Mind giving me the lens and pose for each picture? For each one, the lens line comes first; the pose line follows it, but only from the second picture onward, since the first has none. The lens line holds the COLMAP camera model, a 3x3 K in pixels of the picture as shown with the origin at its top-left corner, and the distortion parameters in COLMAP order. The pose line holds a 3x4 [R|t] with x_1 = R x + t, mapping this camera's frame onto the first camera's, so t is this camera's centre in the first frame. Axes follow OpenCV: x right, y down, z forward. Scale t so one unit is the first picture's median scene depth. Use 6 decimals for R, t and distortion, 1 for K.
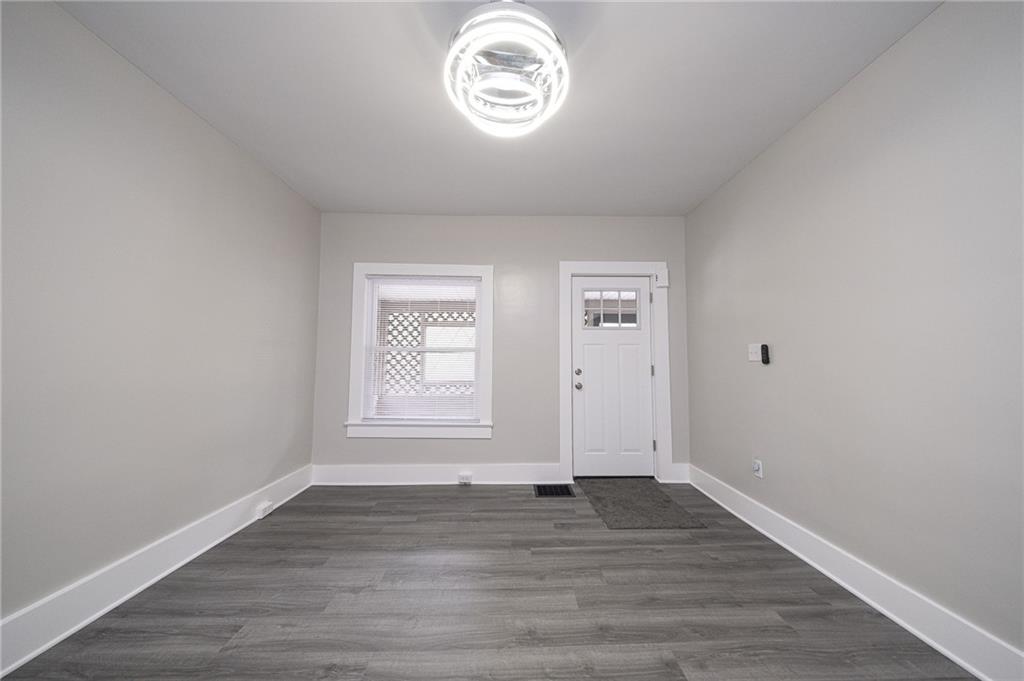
lens RADIAL K [[343.9, 0, 515.2], [0, 343.9, 338.9], [0, 0, 1]] dist [0.006655, -0.001804]
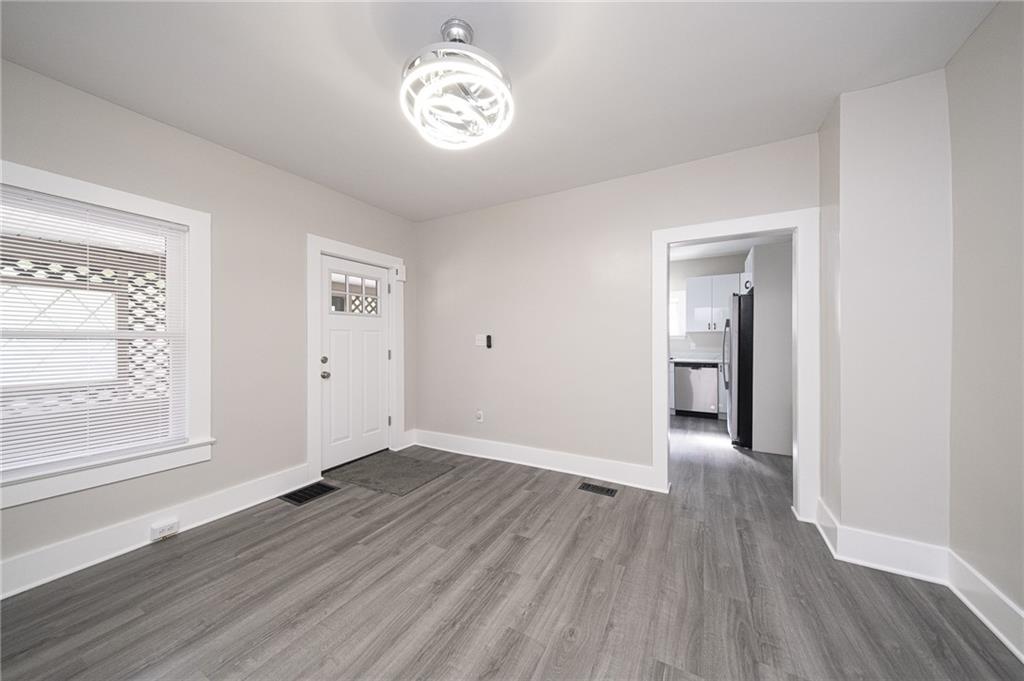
lens RADIAL K [[343.9, 0, 517.9], [0, 343.9, 339.0], [0, 0, 1]] dist [0.006655, -0.001804]
pose [[0.489411, -0.004538, 0.872041, -0.500637], [-0.050769, 0.998142, 0.033687, -0.022788], [-0.870574, -0.060759, 0.488271, 0.136470]]
